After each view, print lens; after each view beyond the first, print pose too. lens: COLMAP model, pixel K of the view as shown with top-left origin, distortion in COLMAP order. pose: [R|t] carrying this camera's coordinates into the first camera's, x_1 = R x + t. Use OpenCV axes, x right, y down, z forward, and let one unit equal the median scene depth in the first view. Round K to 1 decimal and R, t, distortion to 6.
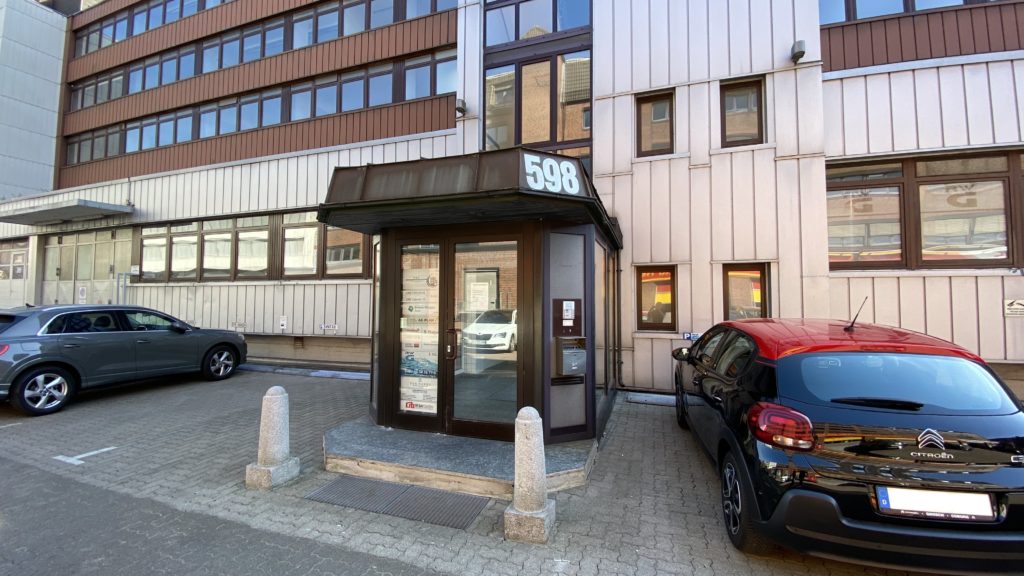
lens RADIAL K [[431.5, 0, 506.2], [0, 431.5, 269.0], [0, 0, 1]] dist [-0.007011, -0.000372]
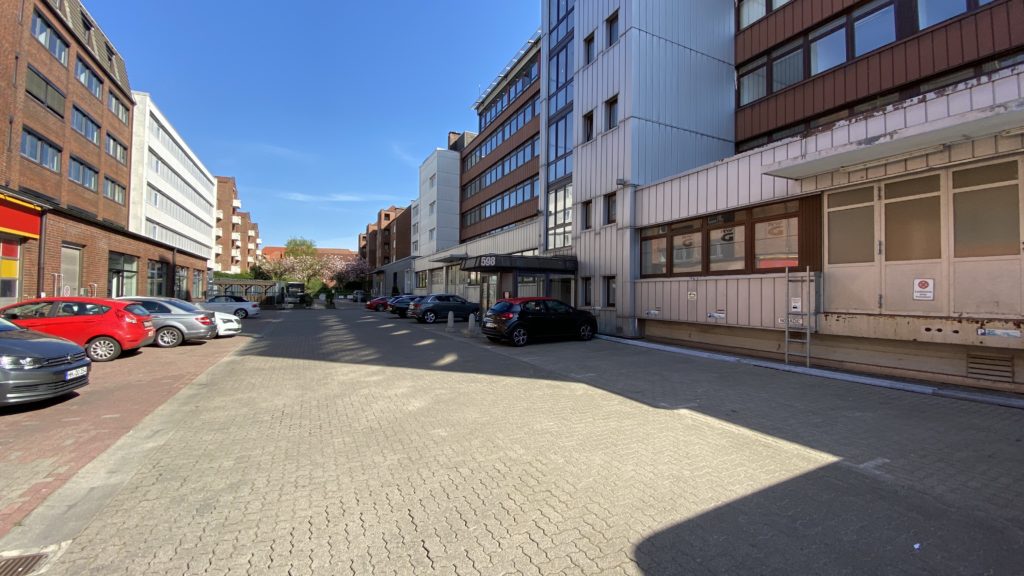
lens RADIAL K [[403.6, 0, 512.8], [0, 403.6, 286.2], [0, 0, 1]] dist [-0.005252, -0.006465]
pose [[0.735595, -0.007496, -0.677380, 1.330073], [0.032658, 0.999168, 0.024408, -0.022426], [0.676634, -0.040077, 0.735228, -0.763881]]
